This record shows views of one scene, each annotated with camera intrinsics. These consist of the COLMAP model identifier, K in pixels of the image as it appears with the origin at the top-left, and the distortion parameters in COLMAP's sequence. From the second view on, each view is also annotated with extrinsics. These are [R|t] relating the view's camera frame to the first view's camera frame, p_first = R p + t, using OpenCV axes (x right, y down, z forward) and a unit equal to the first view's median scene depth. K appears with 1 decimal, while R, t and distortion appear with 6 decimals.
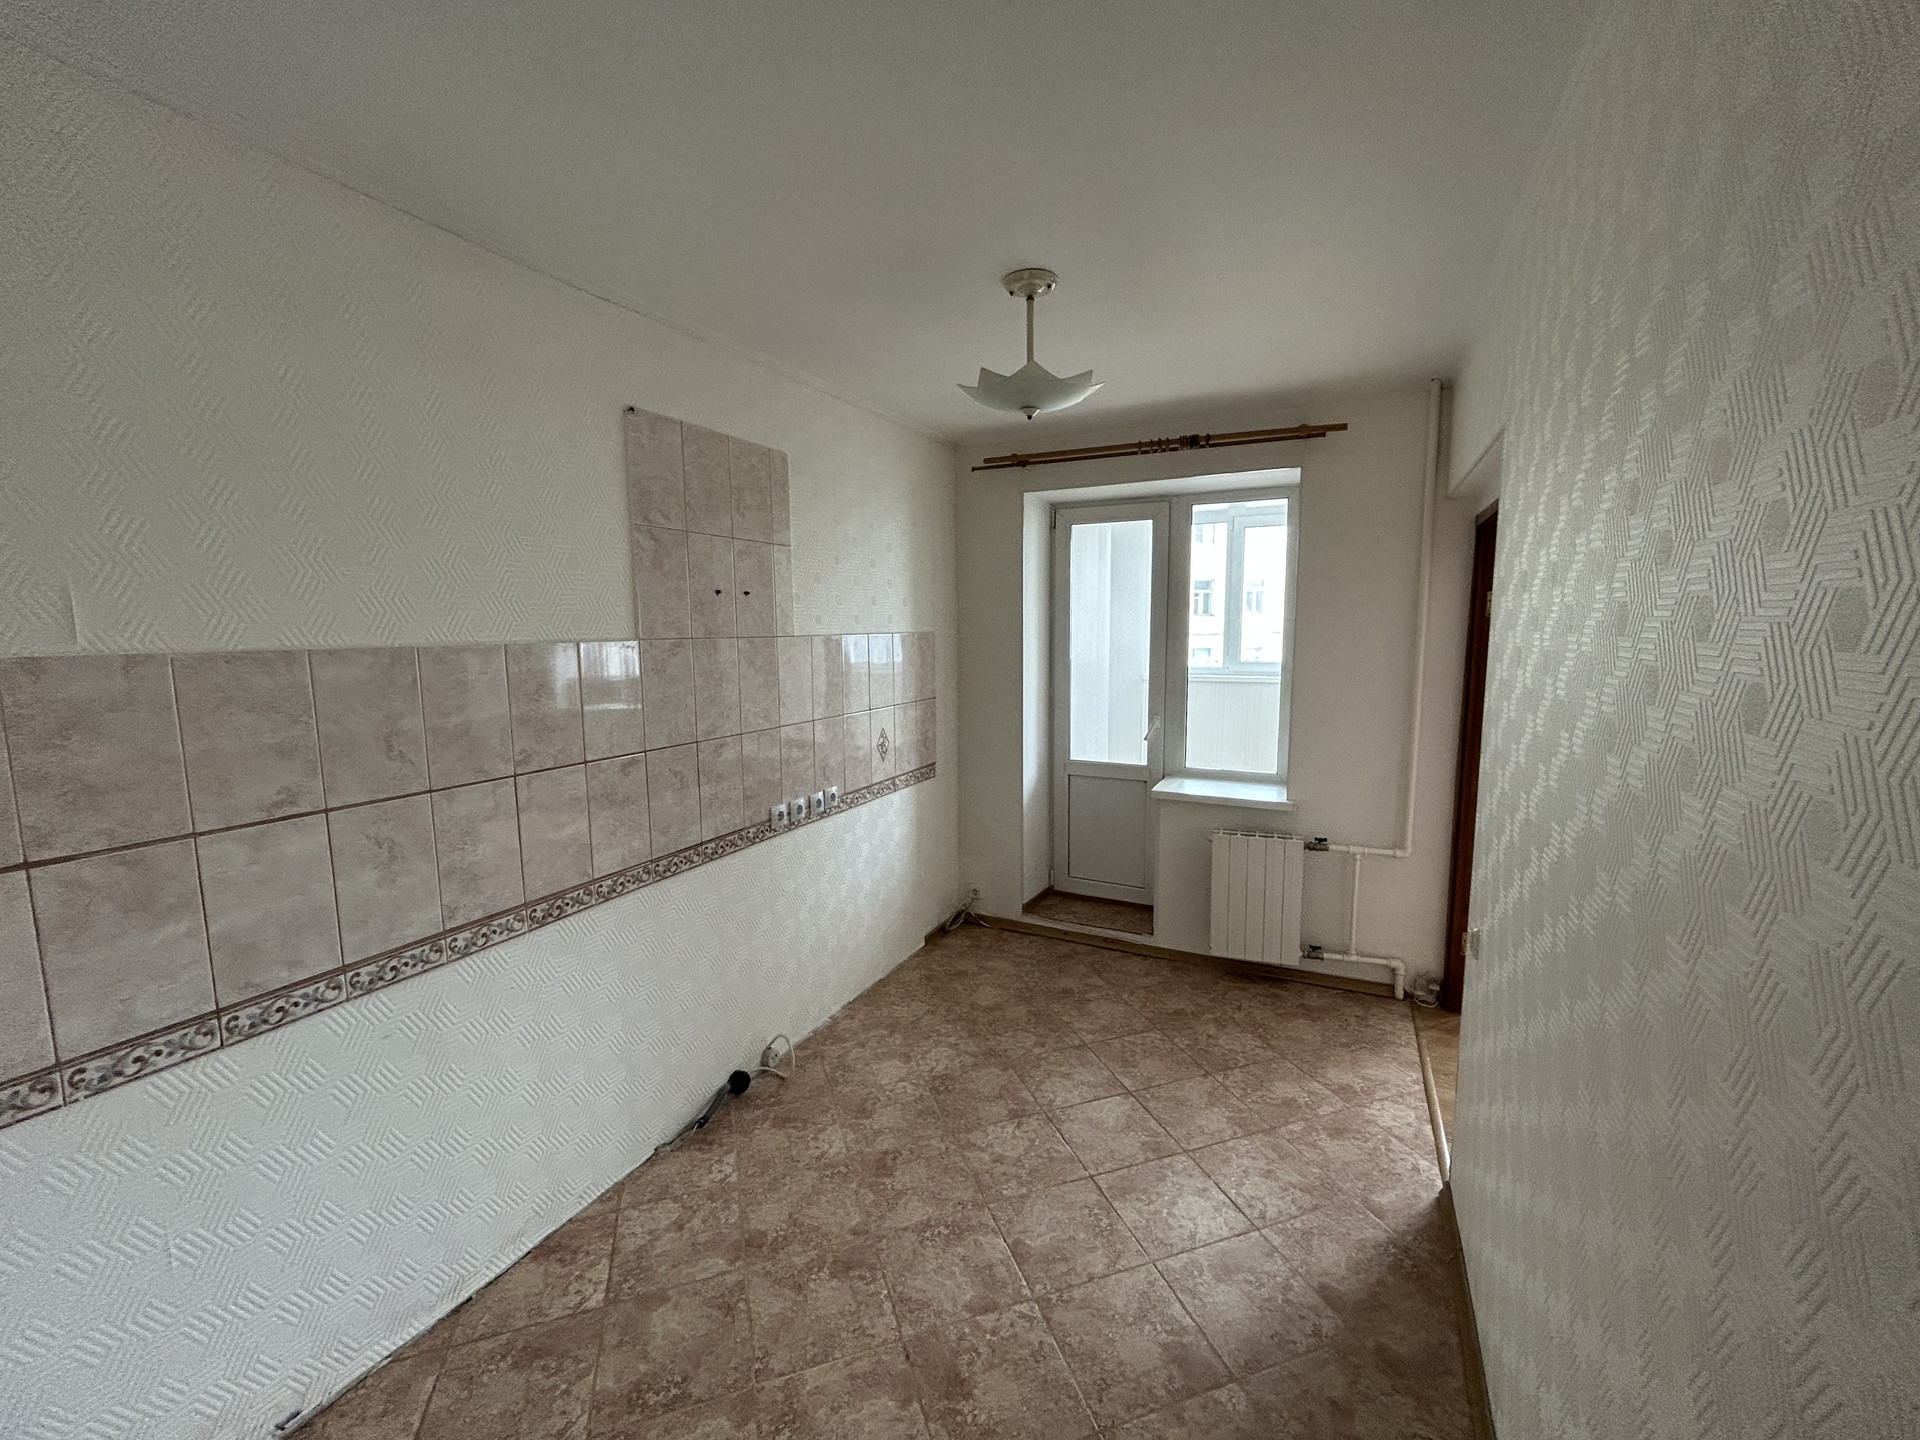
lens RADIAL K [[777.3, 0, 964.1], [0, 777.3, 711.2], [0, 0, 1]] dist [-0.002453, 0.000577]
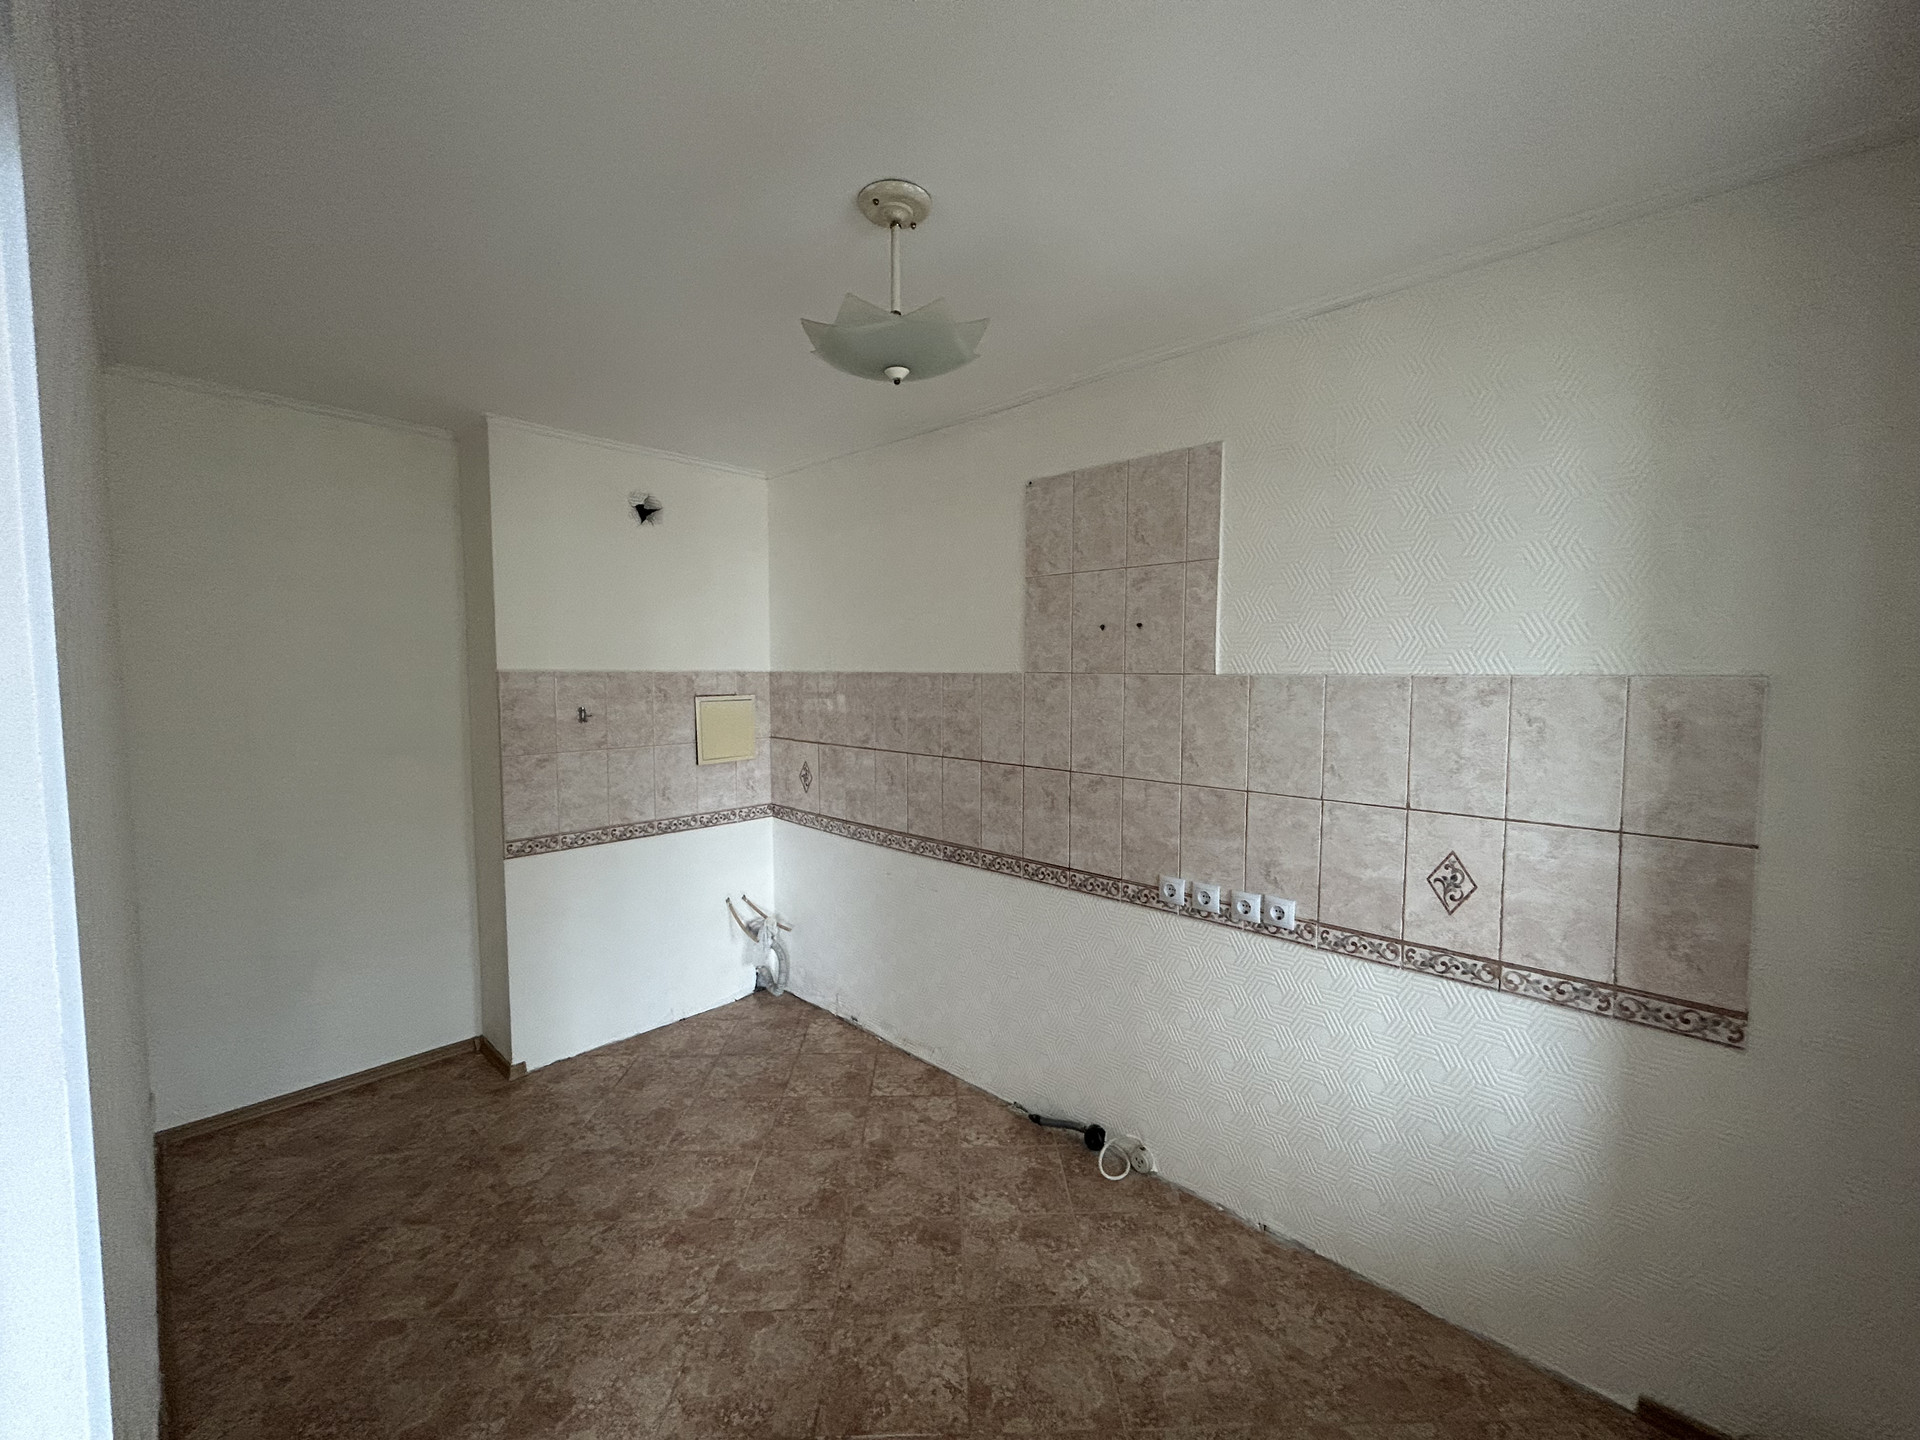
lens RADIAL K [[777.3, 0, 964.8], [0, 777.3, 718.6], [0, 0, 1]] dist [-0.002453, 0.000577]
pose [[-0.296143, 0.064104, -0.952990, 0.762575], [-0.109926, 0.988828, 0.100674, -0.132417], [0.948797, 0.134572, -0.285788, 1.265835]]
